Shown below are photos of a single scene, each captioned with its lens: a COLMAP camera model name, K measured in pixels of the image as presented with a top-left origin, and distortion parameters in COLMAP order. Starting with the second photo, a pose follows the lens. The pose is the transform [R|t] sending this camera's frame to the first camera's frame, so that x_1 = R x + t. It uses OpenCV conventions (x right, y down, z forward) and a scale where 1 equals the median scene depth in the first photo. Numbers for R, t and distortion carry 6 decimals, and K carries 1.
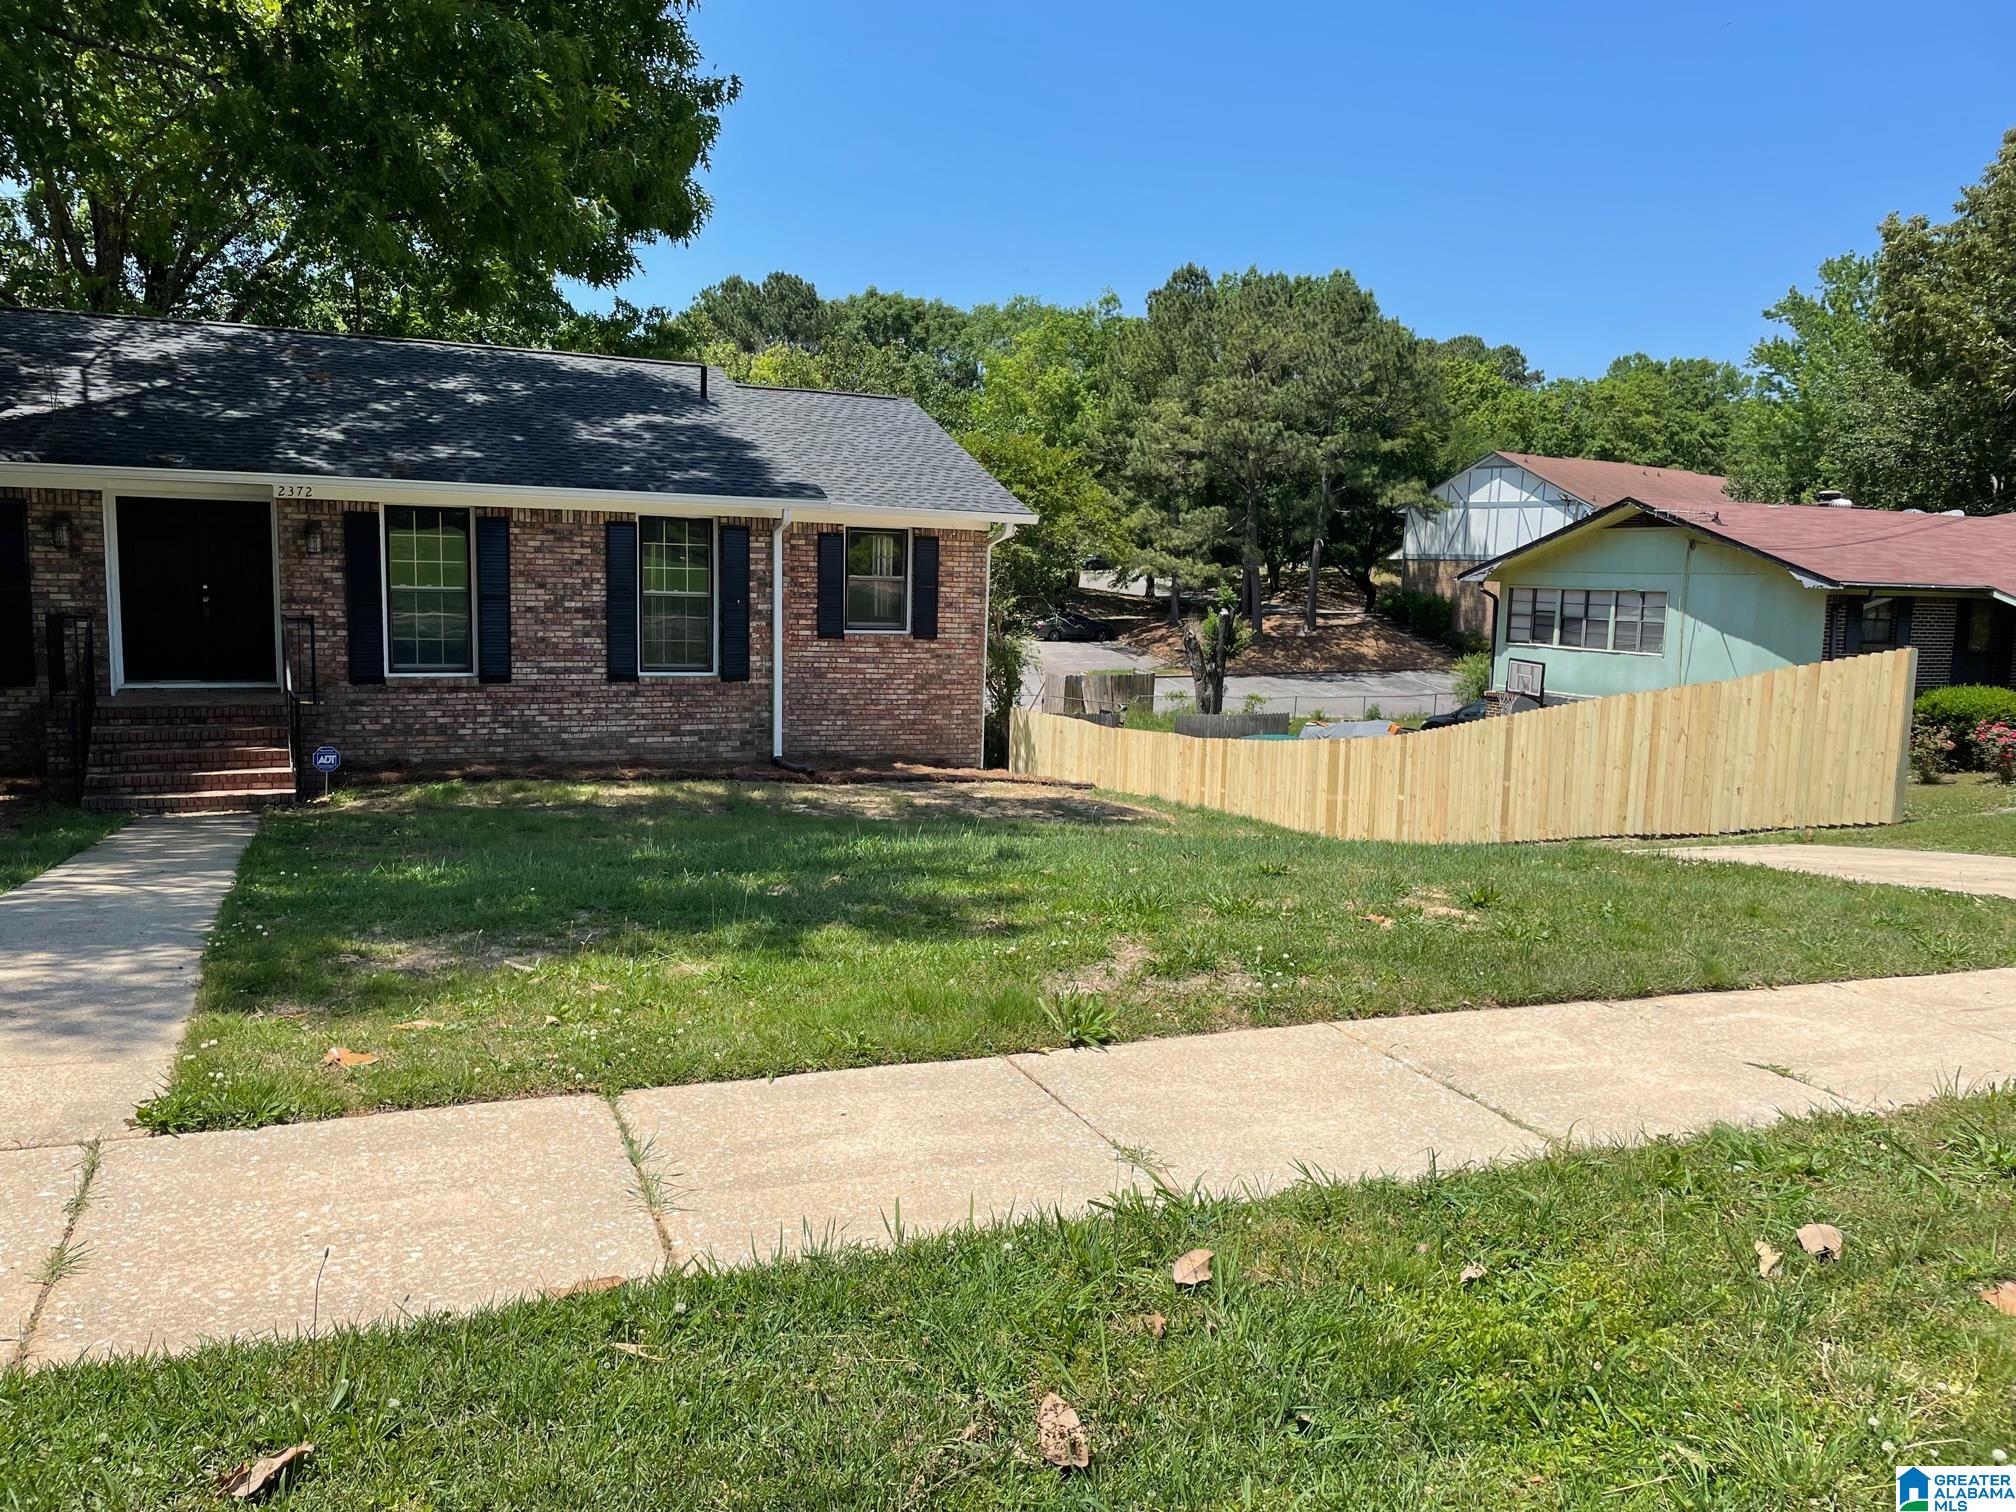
lens RADIAL K [[1532.5, 0, 1000.2], [0, 1532.5, 764.9], [0, 0, 1]] dist [0.060388, -0.014783]
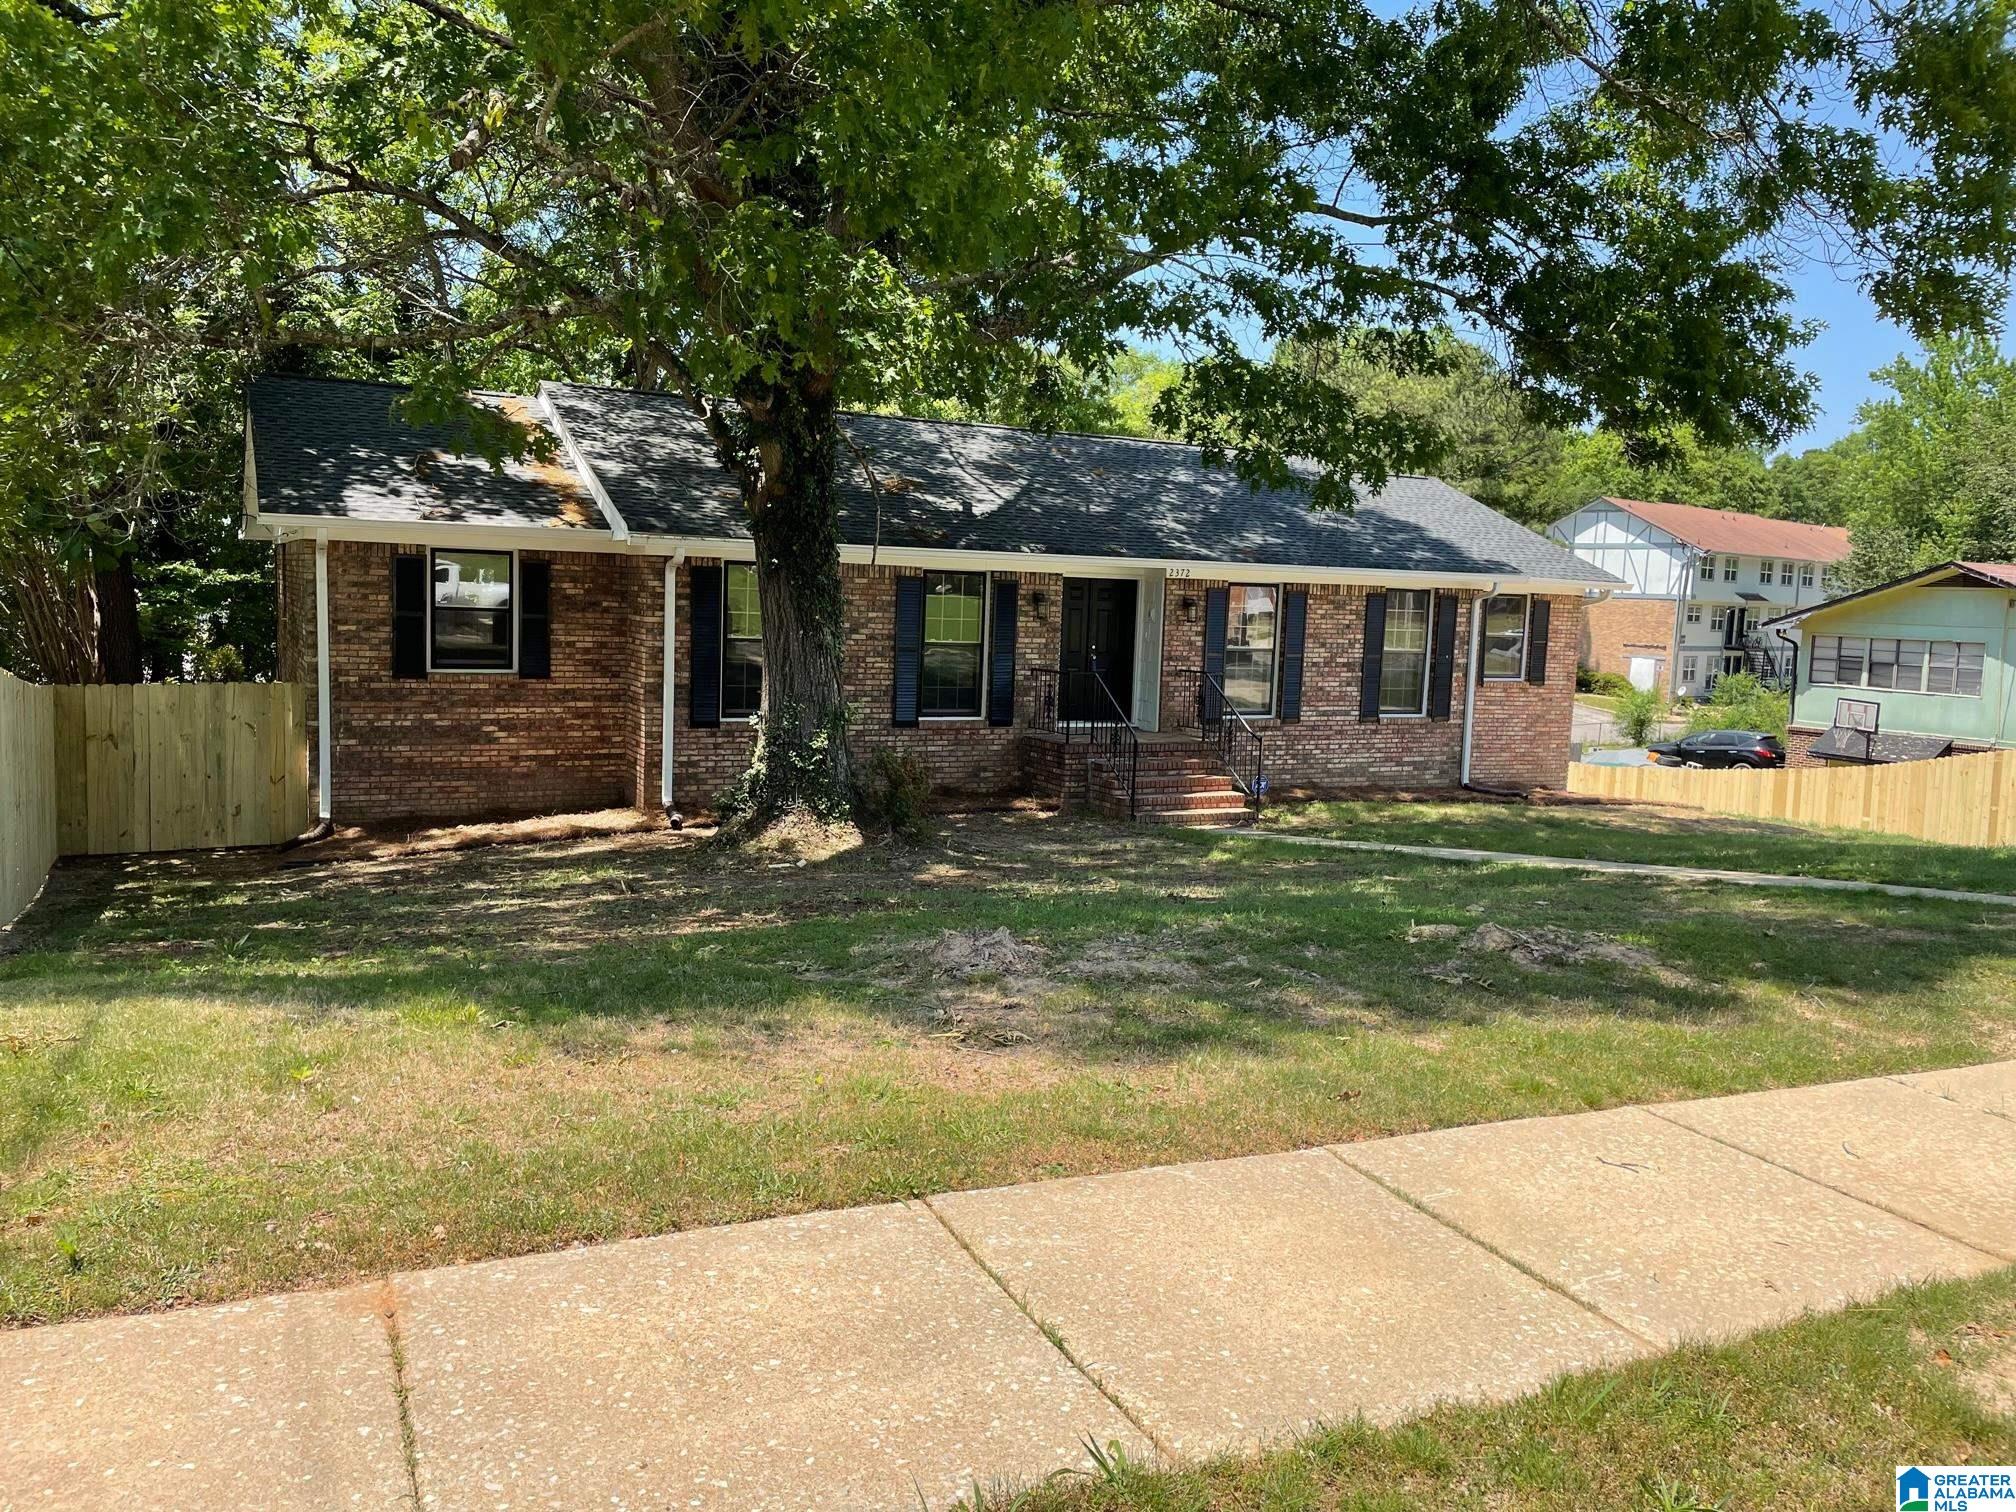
lens RADIAL K [[1532.5, 0, 1015.1], [0, 1532.5, 755.4], [0, 0, 1]] dist [0.060388, -0.014783]
pose [[0.999126, 0.006047, 0.041357, -0.564641], [-0.005218, 0.999784, -0.020124, -0.000831], [-0.041470, 0.019891, 0.998942, -0.215844]]
